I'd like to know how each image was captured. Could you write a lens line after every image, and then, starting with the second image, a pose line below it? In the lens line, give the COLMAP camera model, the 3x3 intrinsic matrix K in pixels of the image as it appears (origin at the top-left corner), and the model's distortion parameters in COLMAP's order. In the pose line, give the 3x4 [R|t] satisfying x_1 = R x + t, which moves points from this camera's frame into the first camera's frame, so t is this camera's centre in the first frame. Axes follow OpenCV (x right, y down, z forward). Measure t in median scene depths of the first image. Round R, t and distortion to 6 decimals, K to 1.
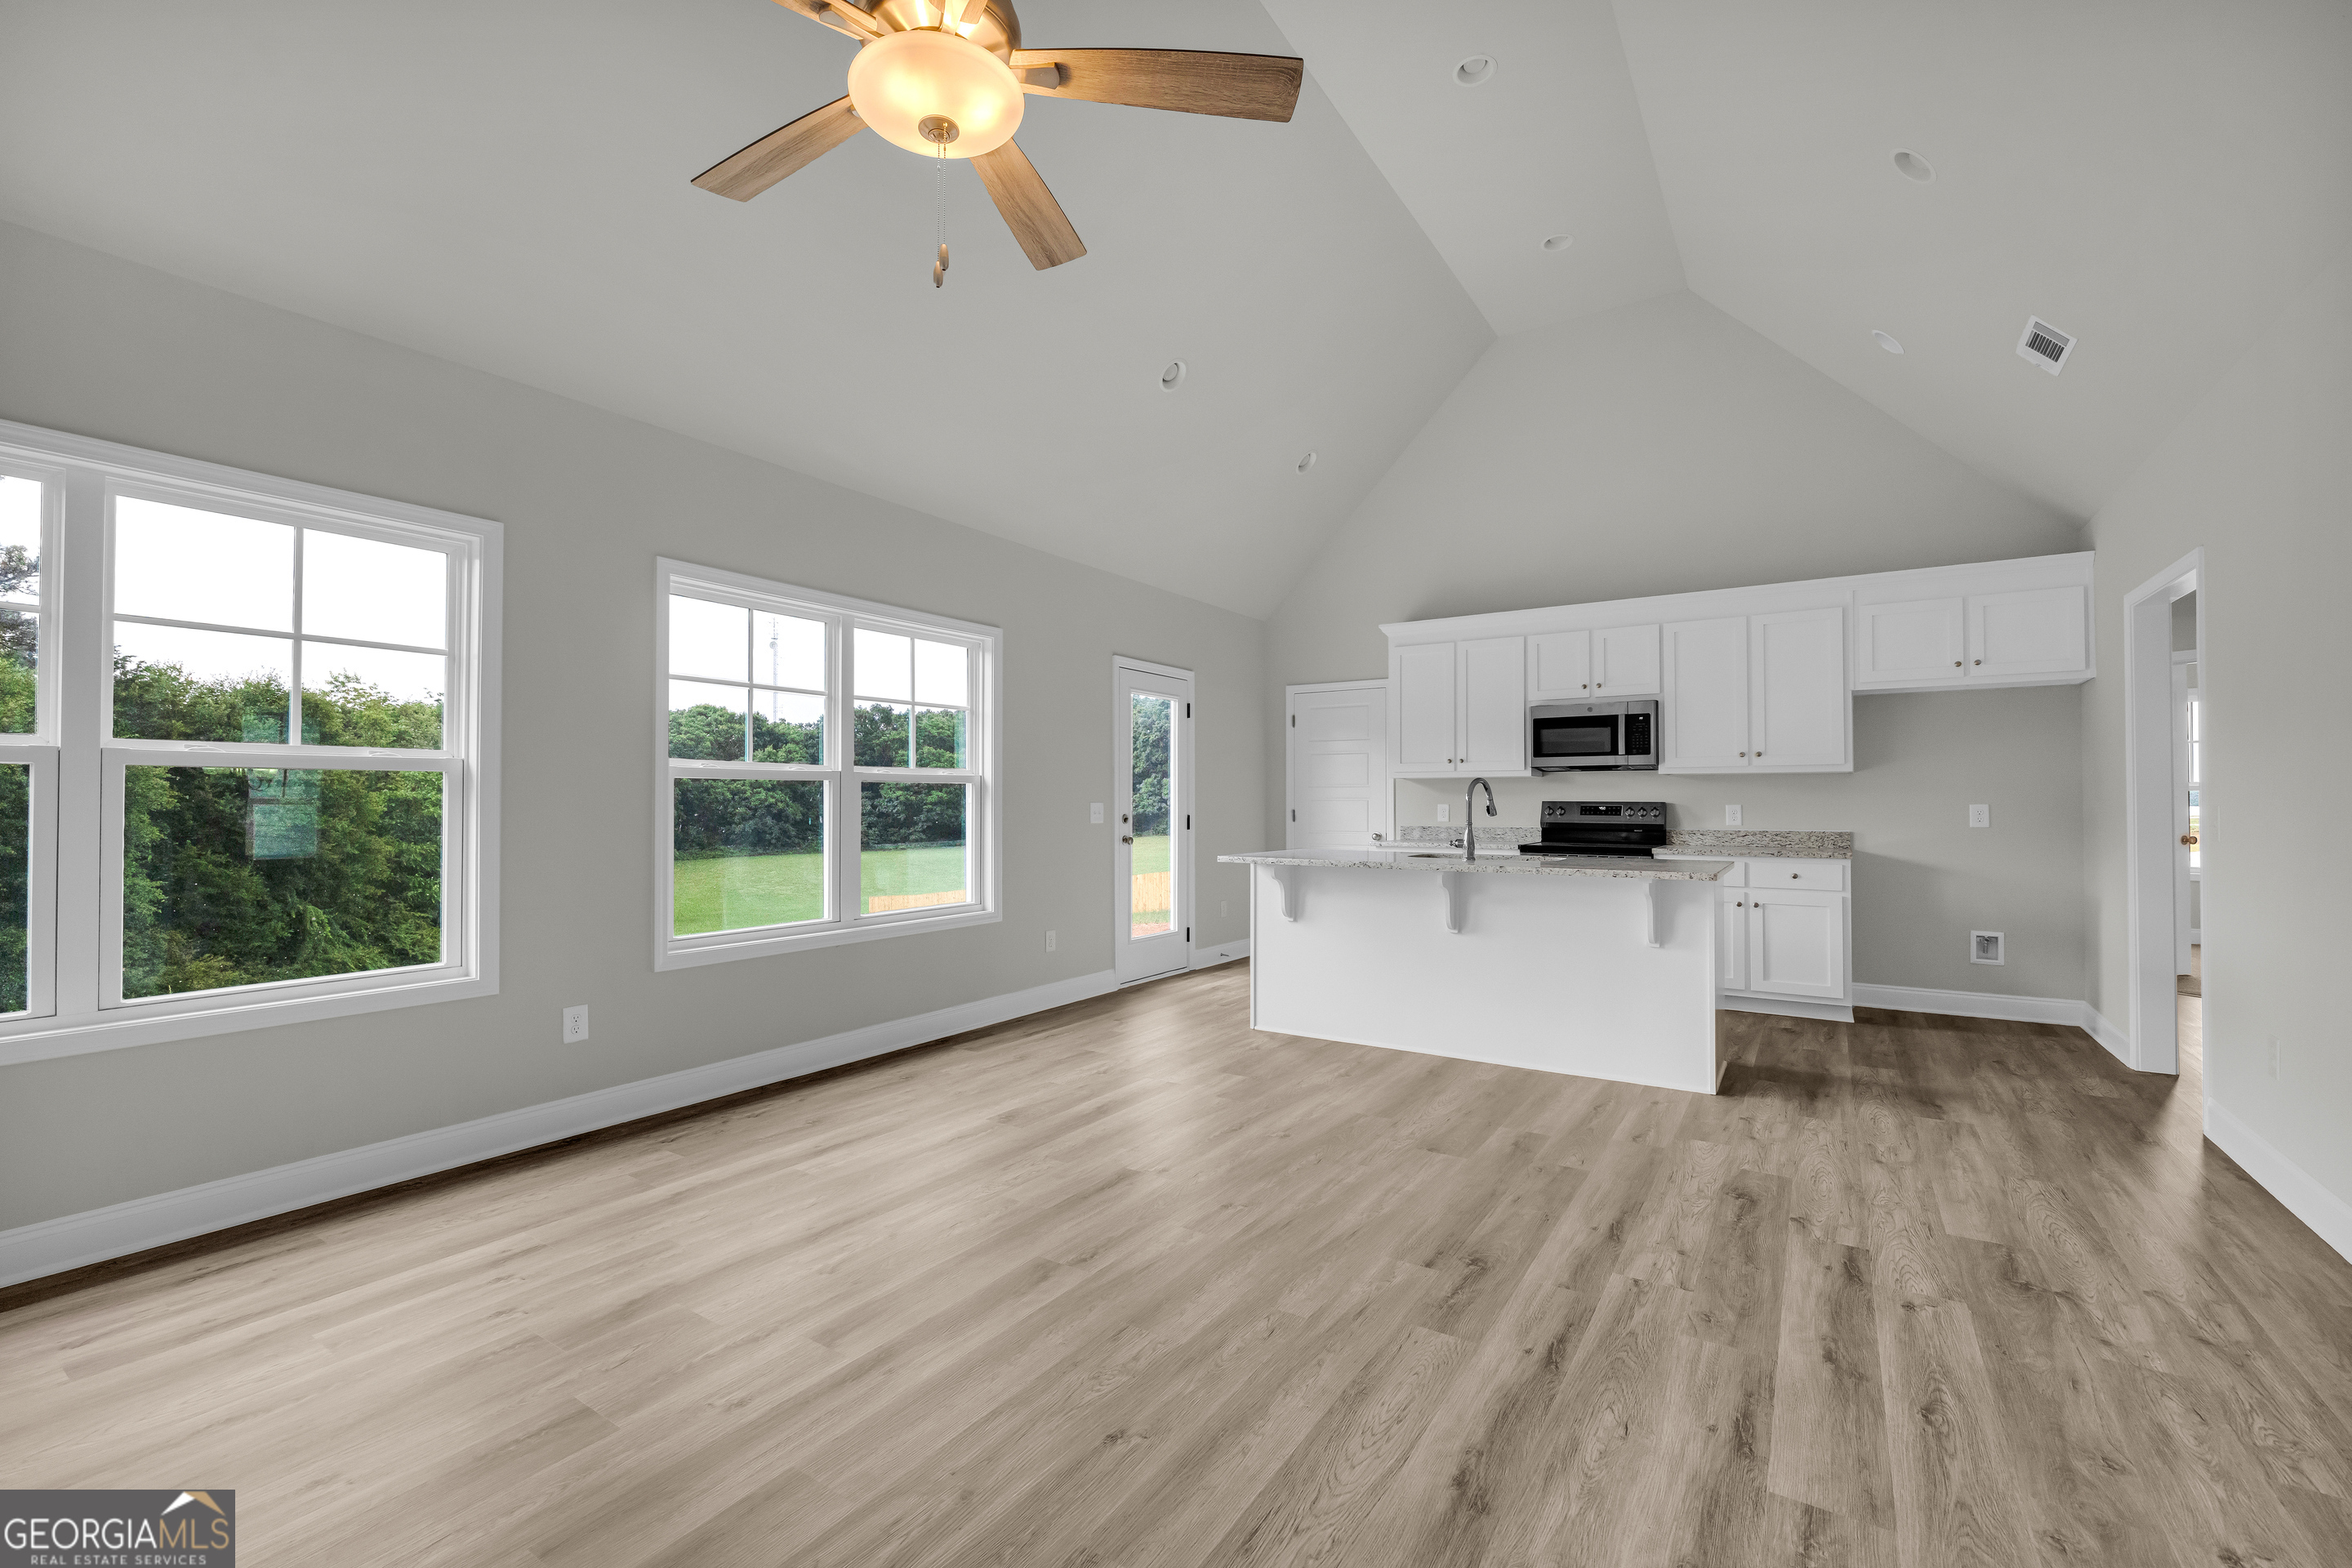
lens RADIAL K [[983.1, 0, 1176.3], [0, 983.1, 789.4], [0, 0, 1]] dist [-0.004506, 0.001217]
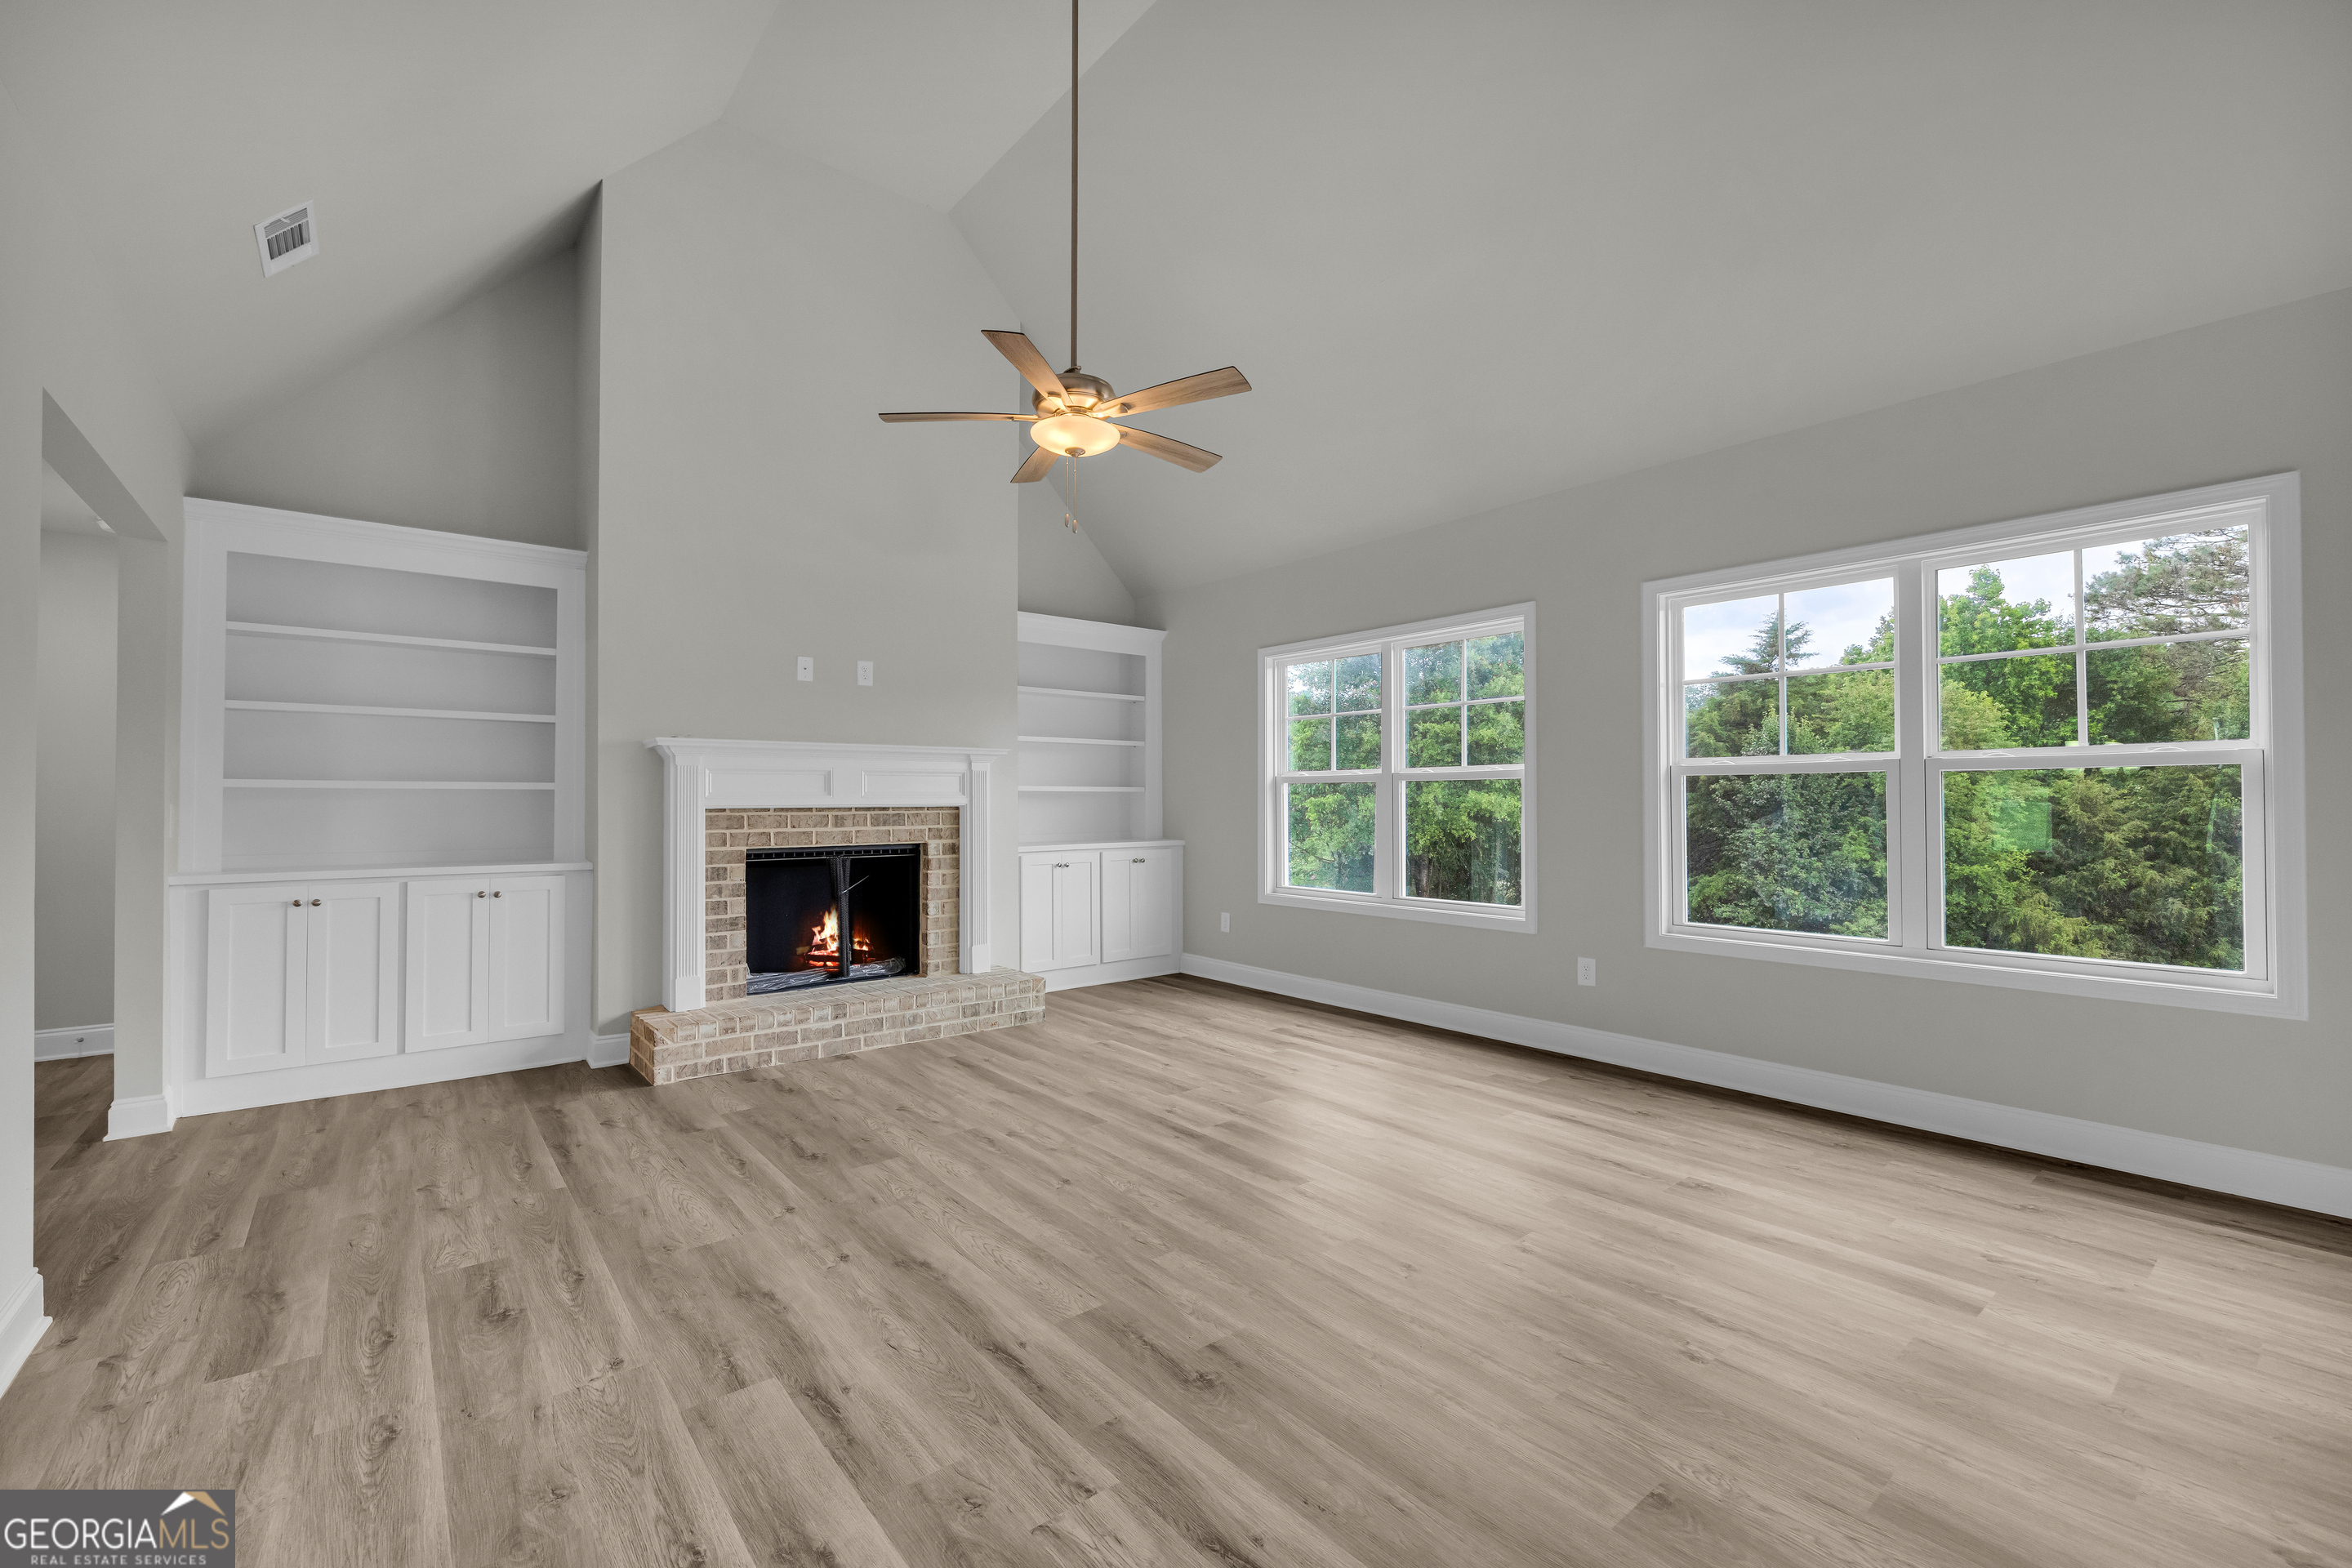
lens RADIAL K [[983.1, 0, 1188.4], [0, 983.1, 787.0], [0, 0, 1]] dist [-0.004506, 0.001217]
pose [[-0.285791, -0.011426, -0.958224, 0.489254], [0.014207, 0.999769, -0.016158, 0.007118], [0.958187, -0.018231, -0.285562, 0.557376]]
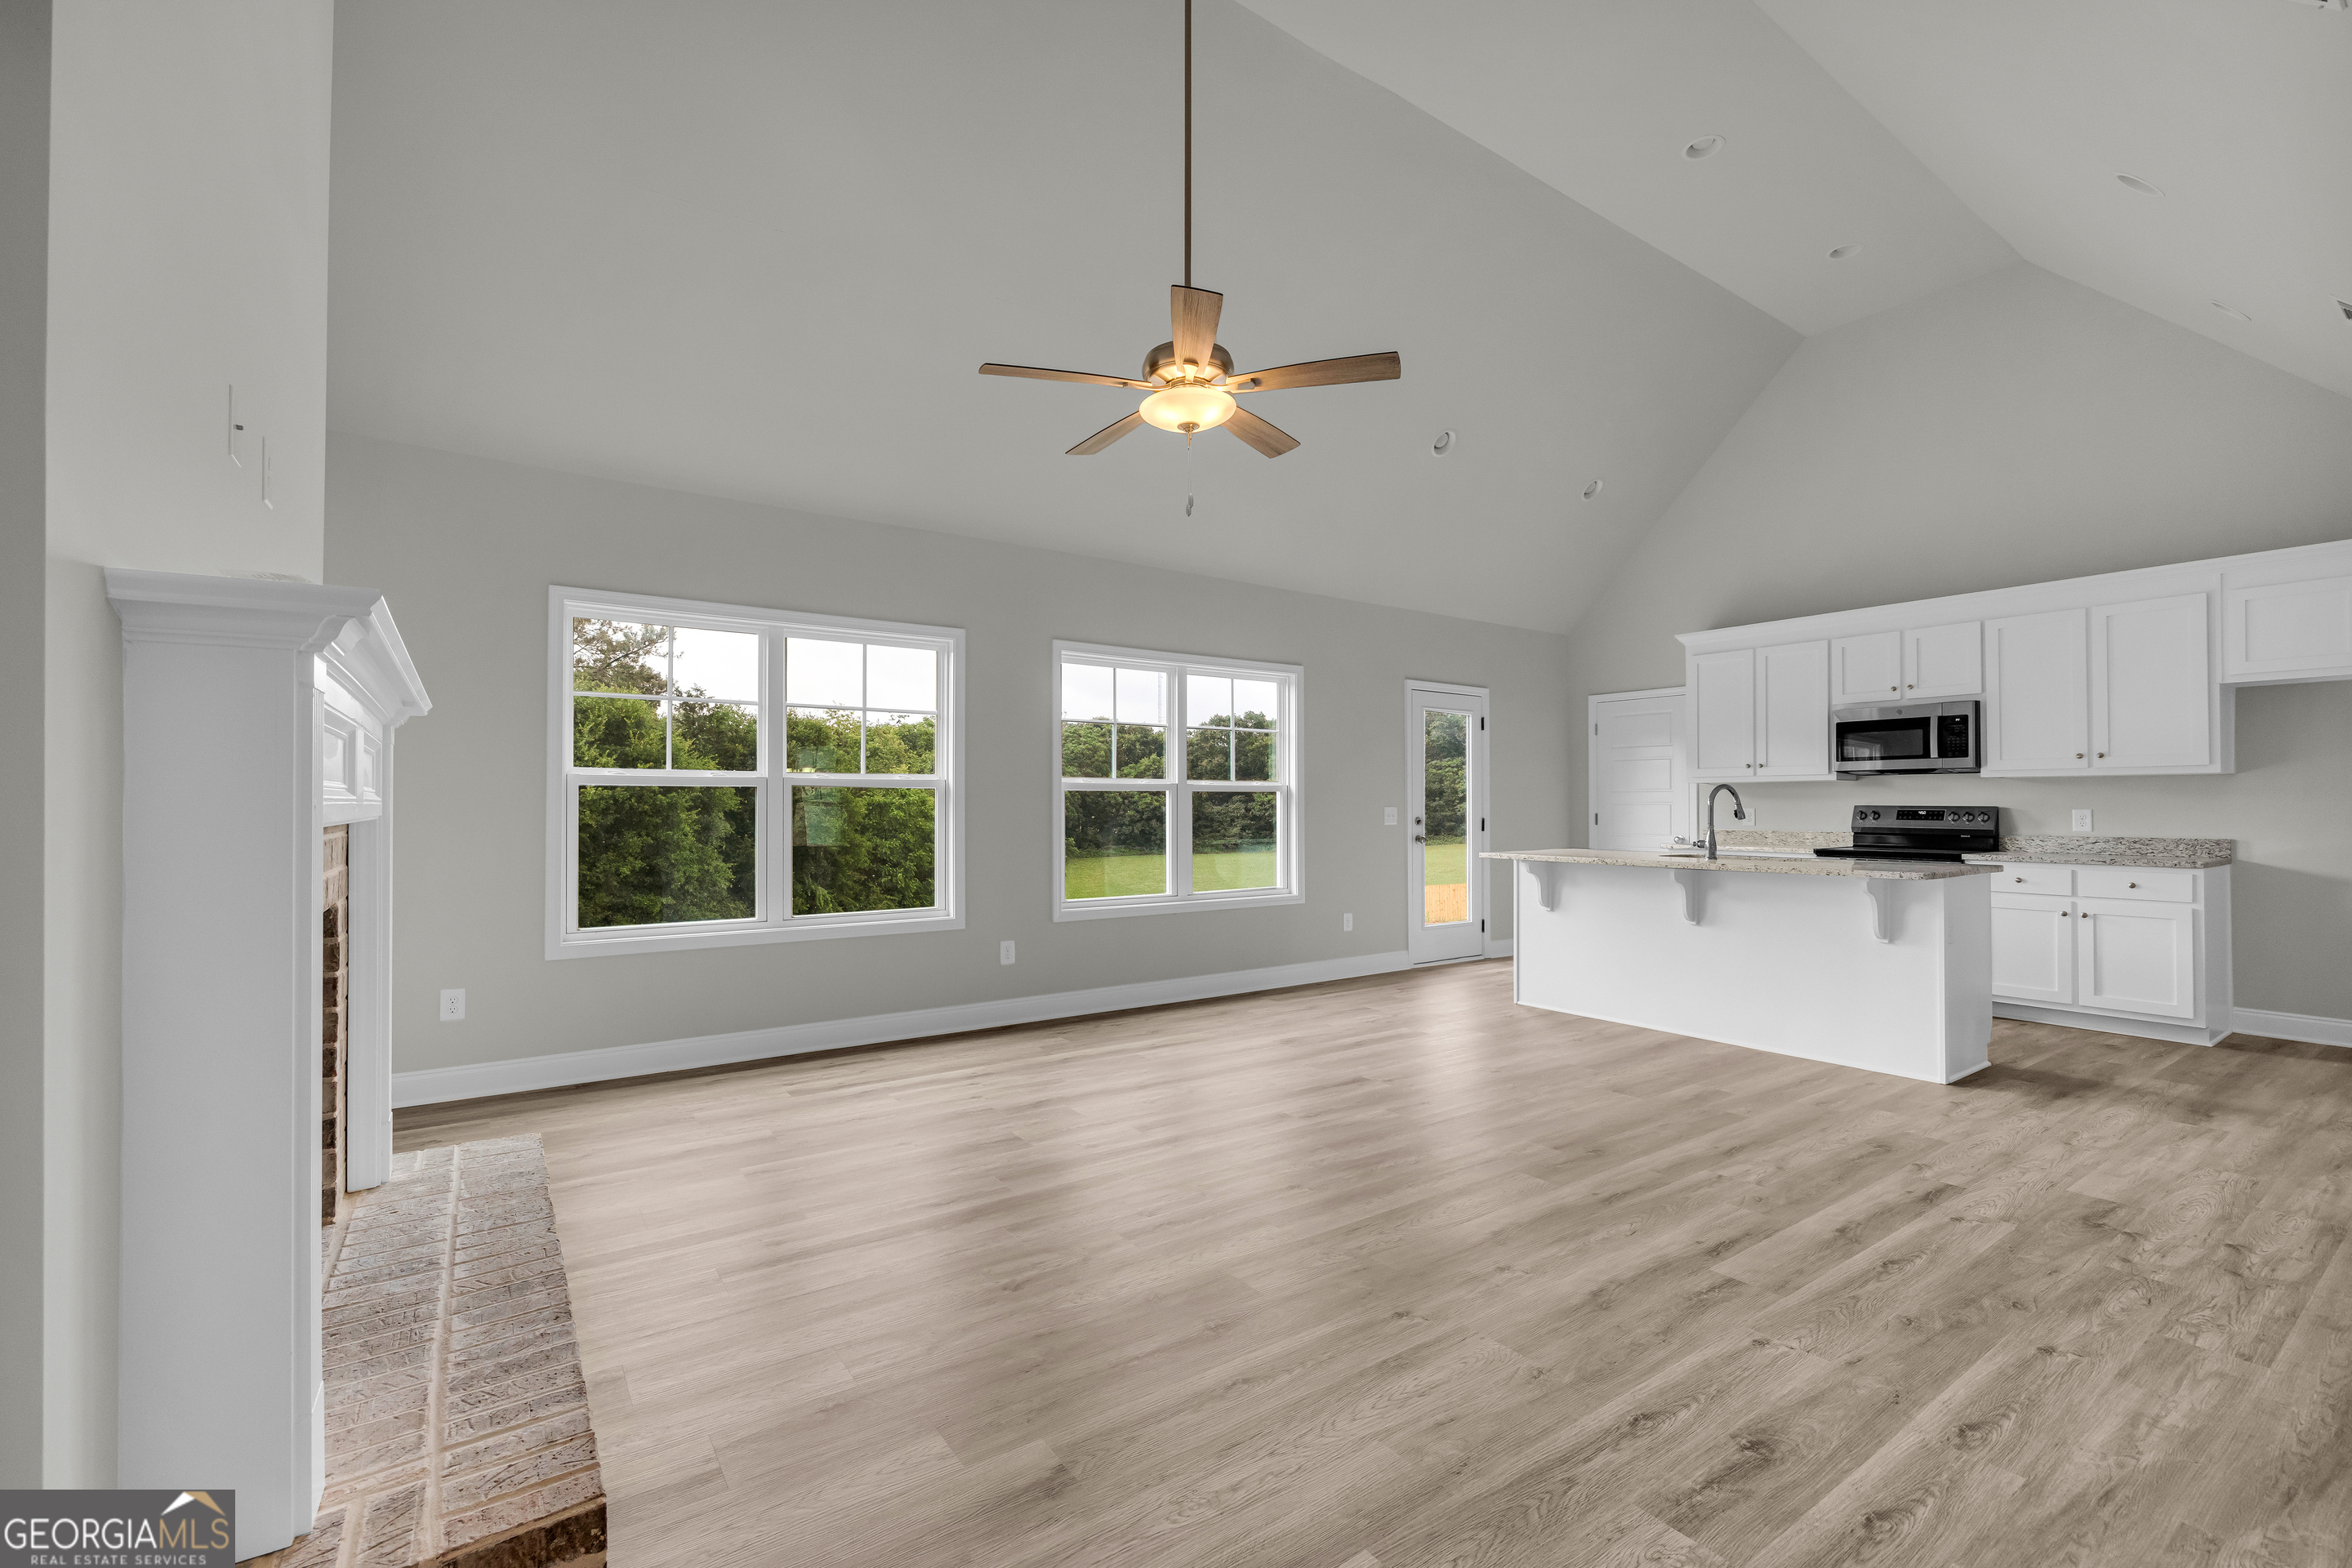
lens RADIAL K [[983.1, 0, 1167.4], [0, 983.1, 797.6], [0, 0, 1]] dist [-0.004506, 0.001217]
pose [[0.928389, -0.003232, -0.371595, 0.119745], [0.005006, 0.999980, 0.003809, -0.003798], [0.371575, -0.005396, 0.928387, -0.208904]]
